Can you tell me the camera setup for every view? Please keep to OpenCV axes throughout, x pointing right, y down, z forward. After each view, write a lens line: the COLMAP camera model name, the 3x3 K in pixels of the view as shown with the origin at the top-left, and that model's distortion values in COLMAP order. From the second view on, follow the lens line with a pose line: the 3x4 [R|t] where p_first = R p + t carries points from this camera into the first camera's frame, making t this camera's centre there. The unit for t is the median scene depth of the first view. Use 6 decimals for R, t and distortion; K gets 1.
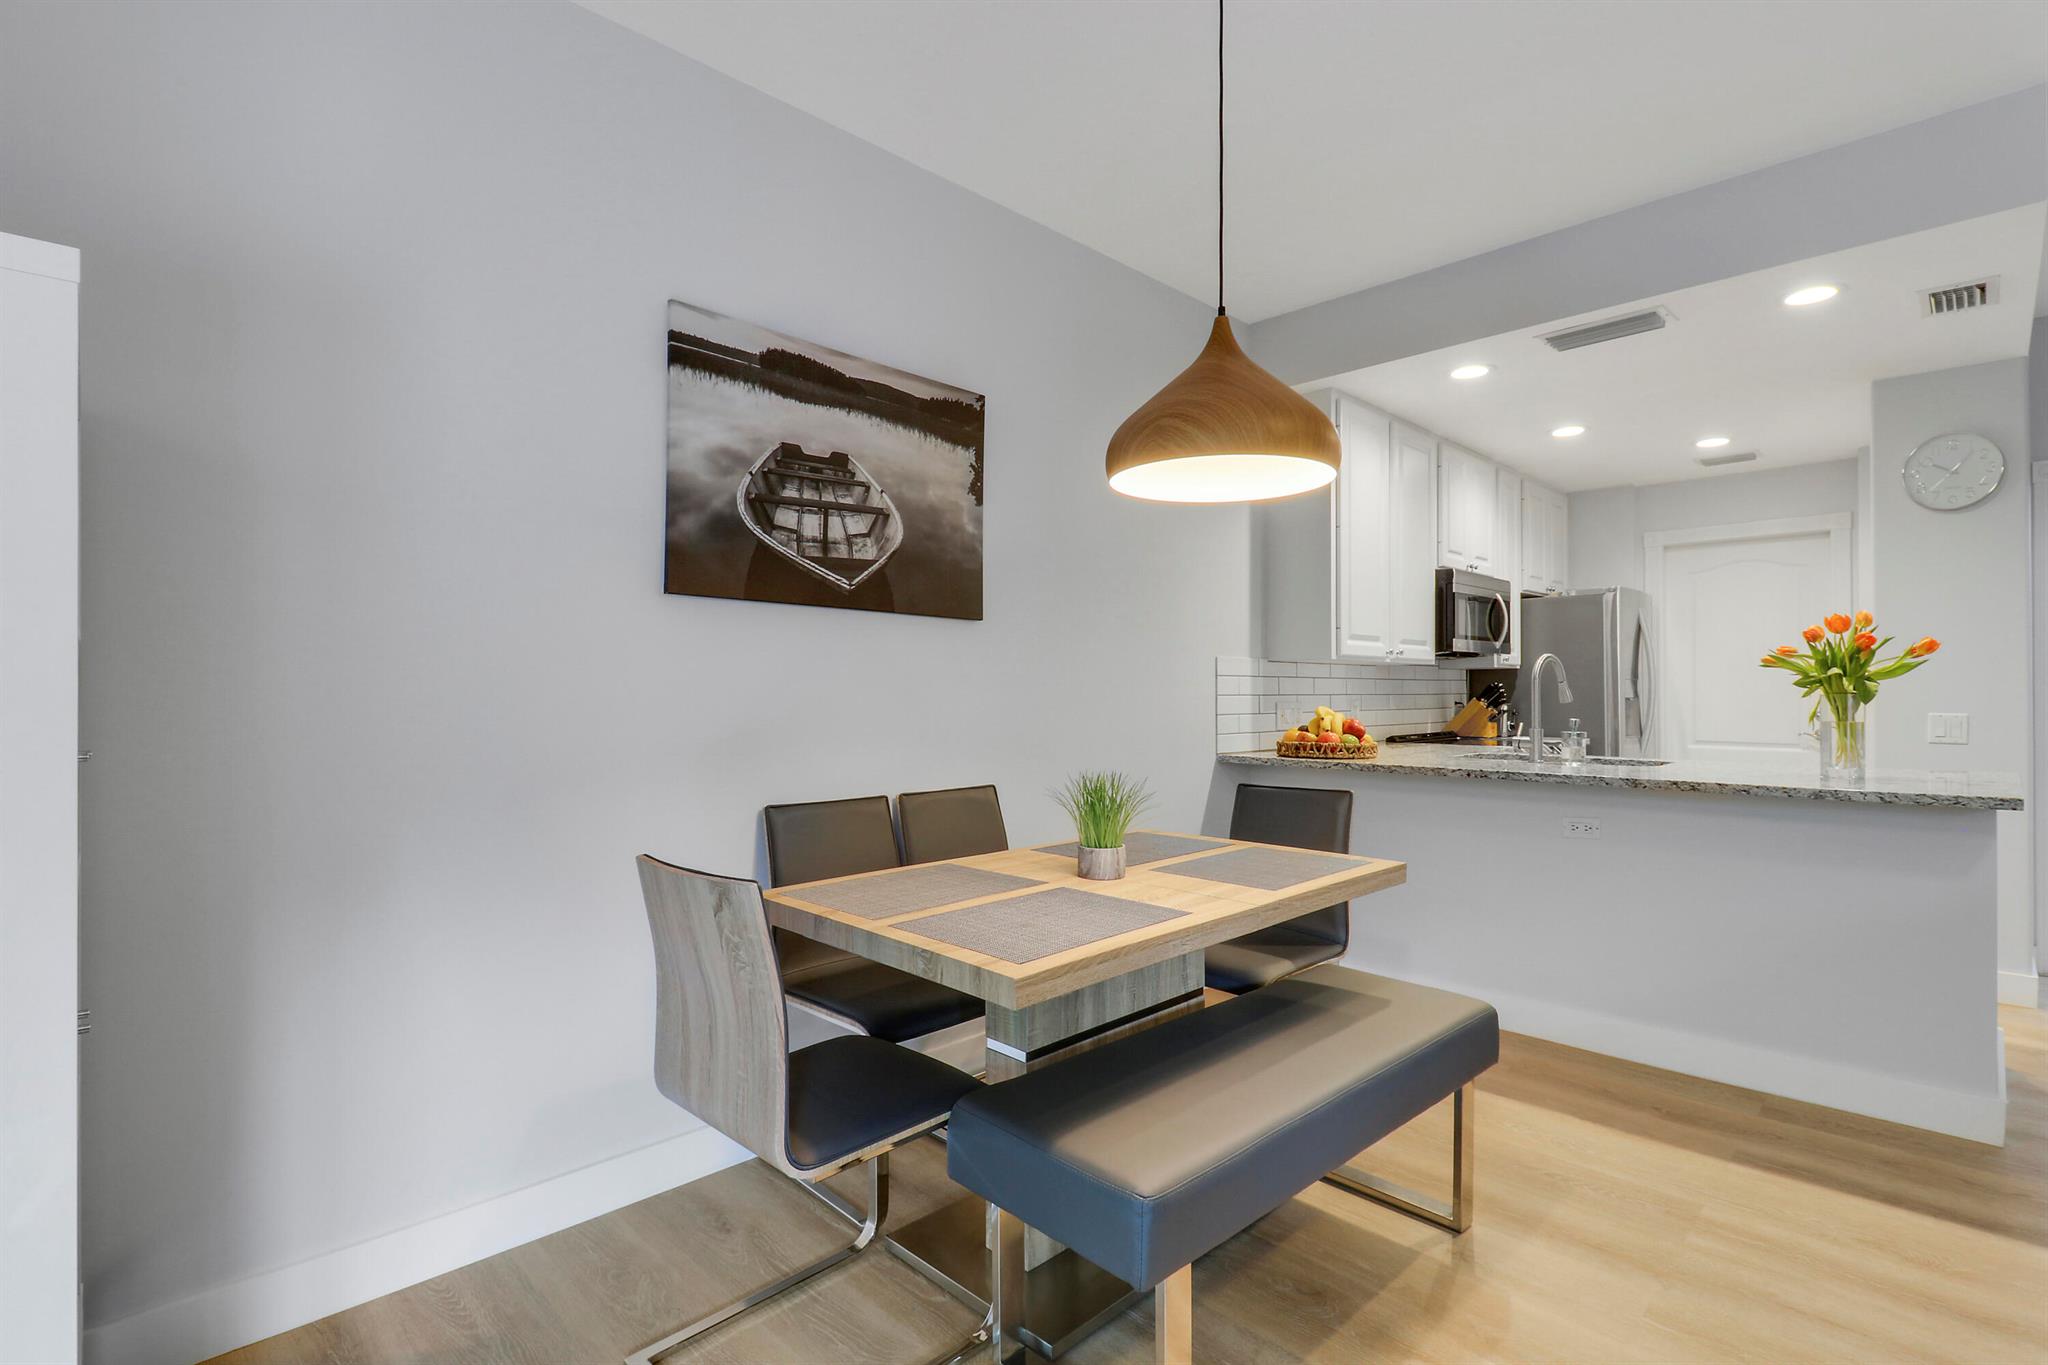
lens RADIAL K [[959.6, 0, 1036.6], [0, 959.6, 698.5], [0, 0, 1]] dist [-0.009292, -0.001004]
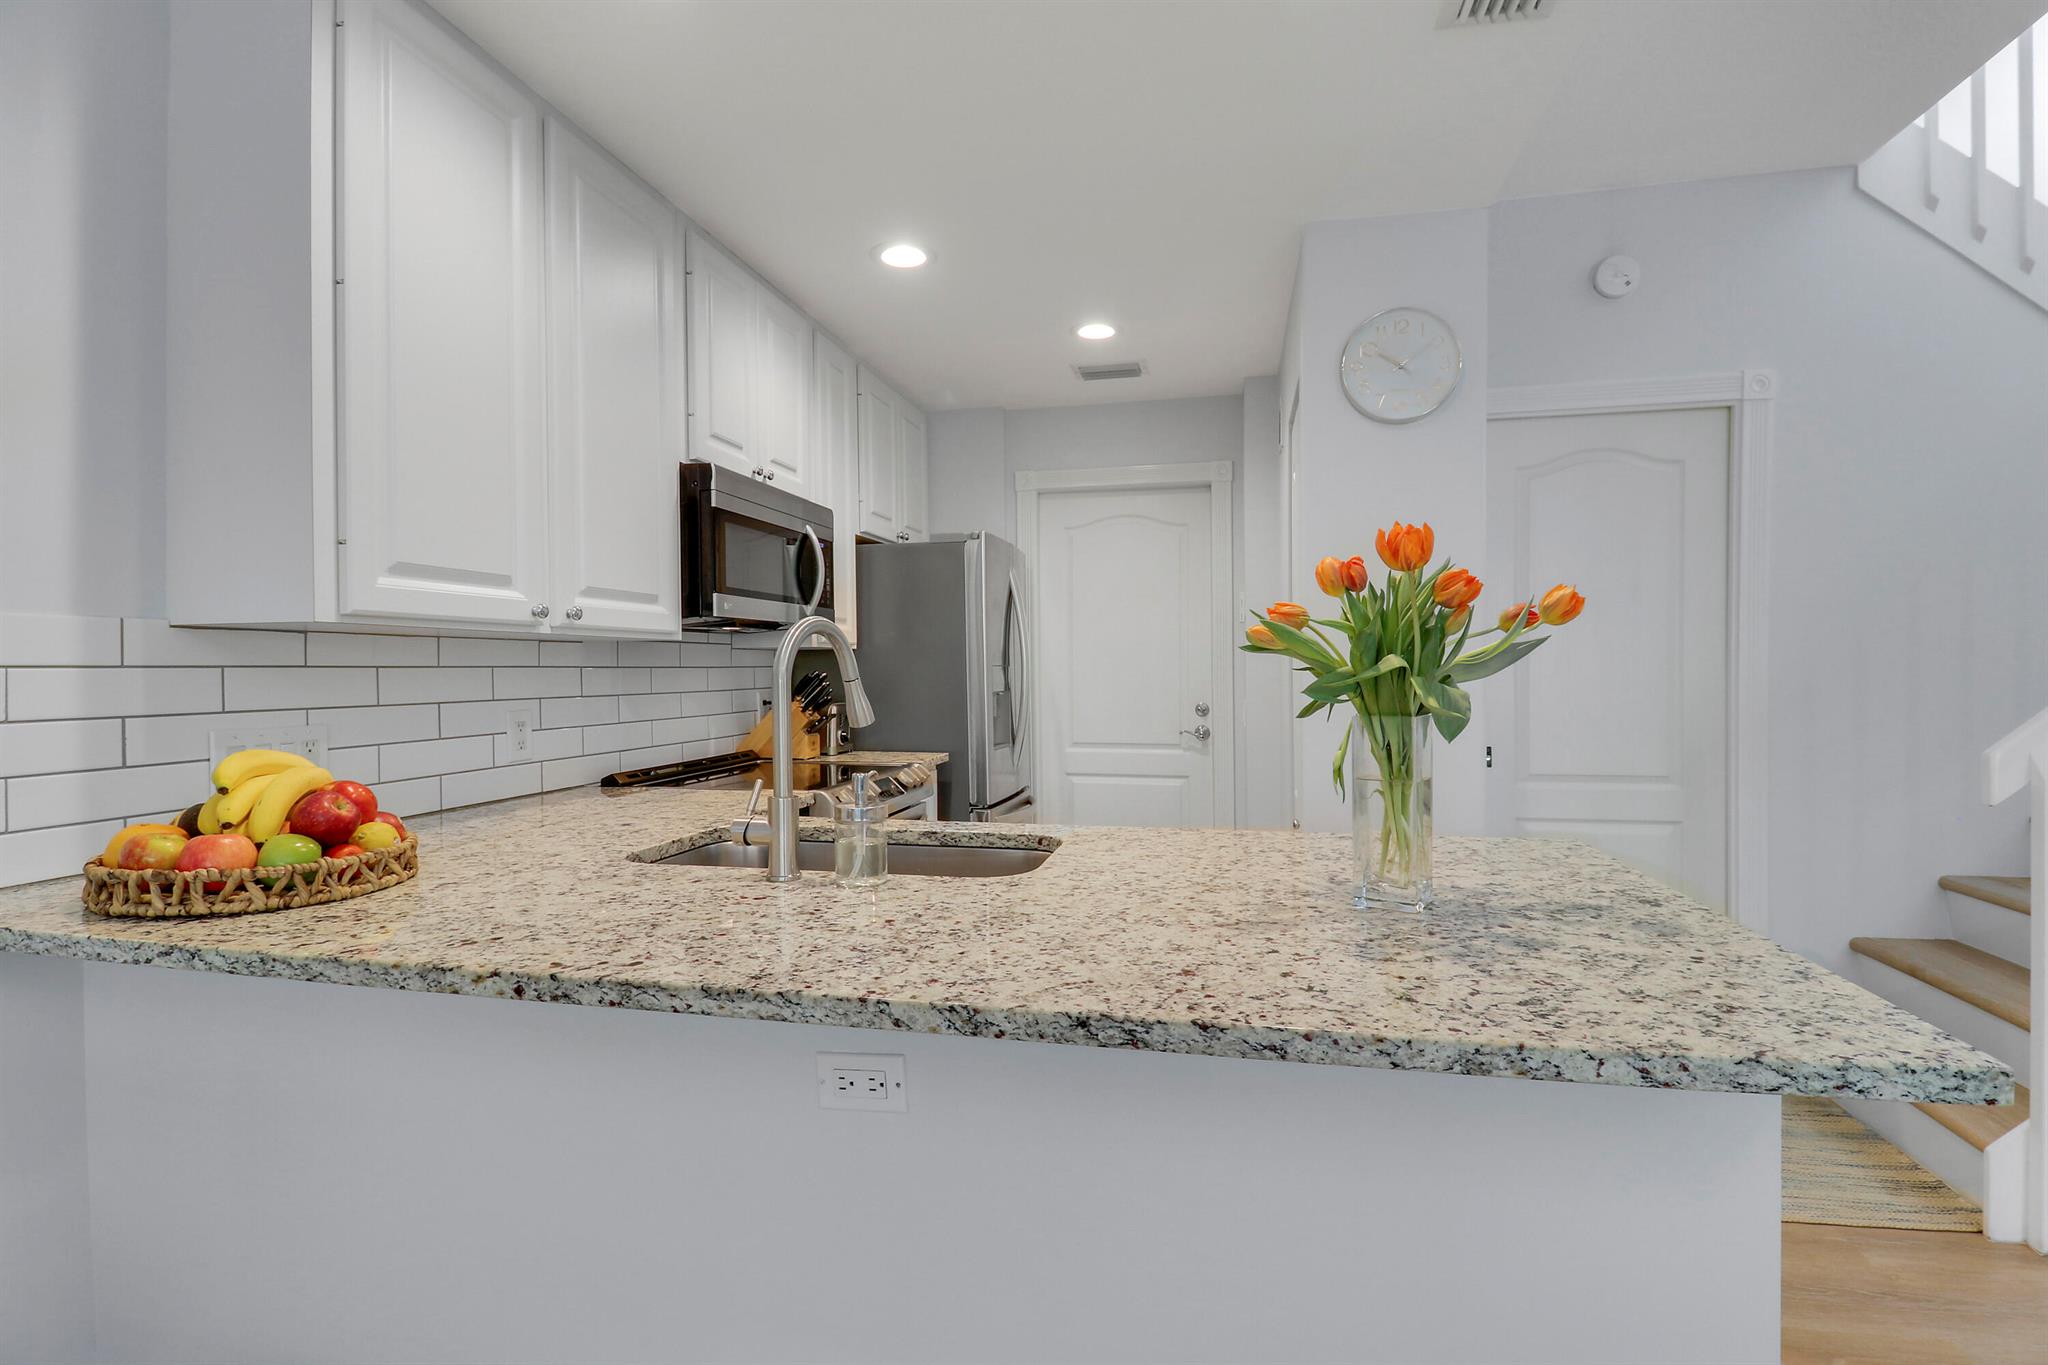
lens RADIAL K [[959.6, 0, 1021.0], [0, 959.6, 686.6], [0, 0, 1]] dist [-0.009292, -0.001004]
pose [[0.844484, -0.011833, 0.535450, 0.296743], [0.006989, 0.999914, 0.011075, -0.014903], [-0.535536, -0.005610, 0.844494, 0.457233]]
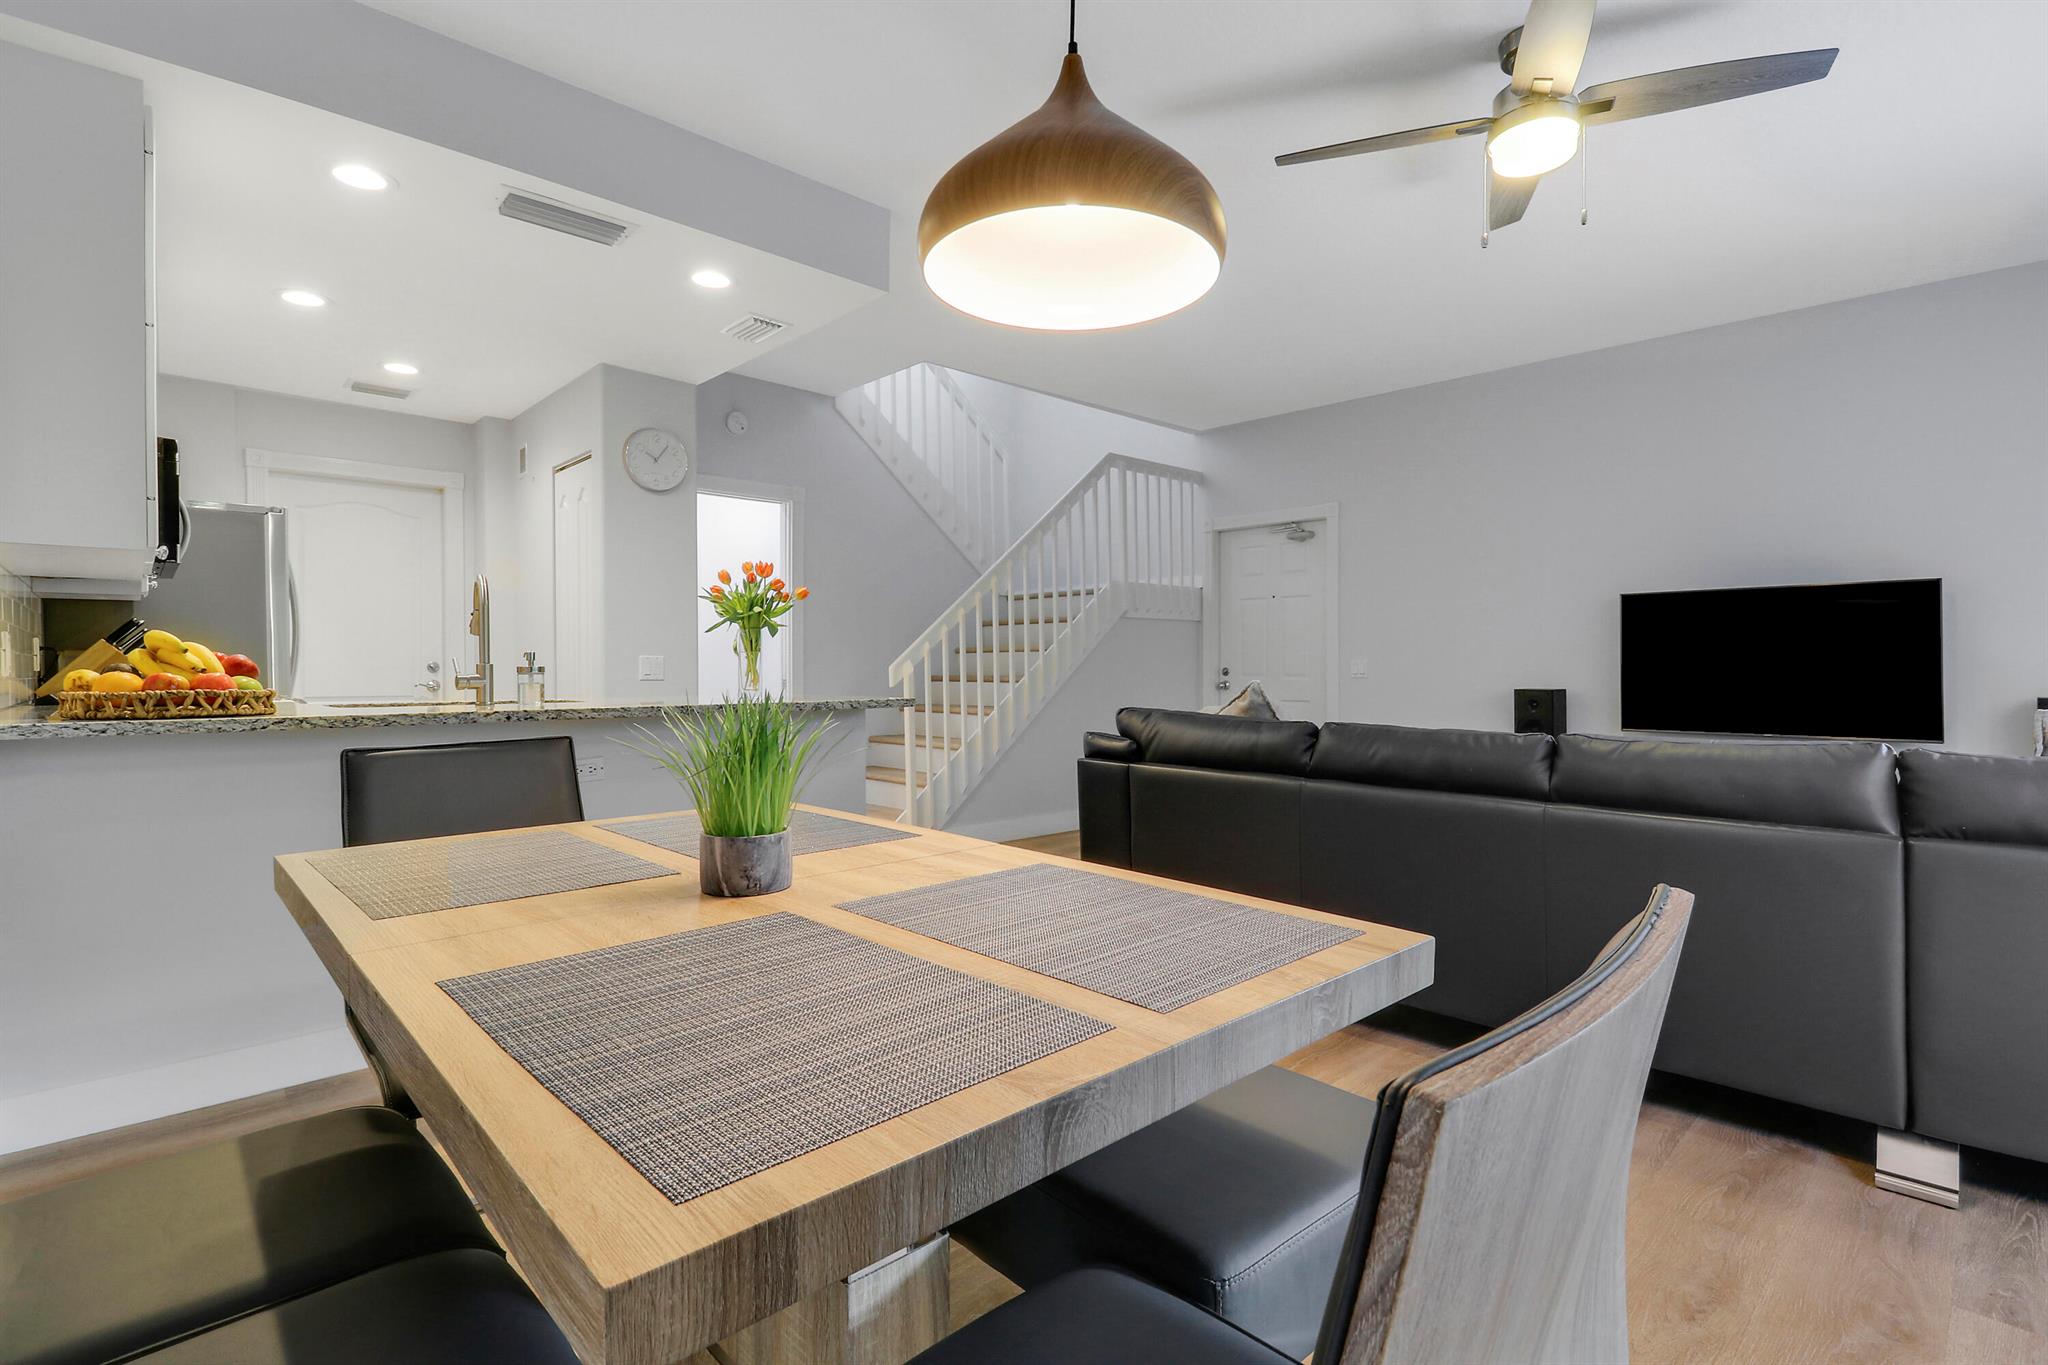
lens RADIAL K [[959.6, 0, 1031.1], [0, 959.6, 691.4], [0, 0, 1]] dist [-0.009292, -0.001004]
pose [[0.025913, -0.022366, 0.999414, -0.217554], [0.010541, 0.999700, 0.022099, 0.031717], [-0.999609, 0.009962, 0.026141, 0.392602]]
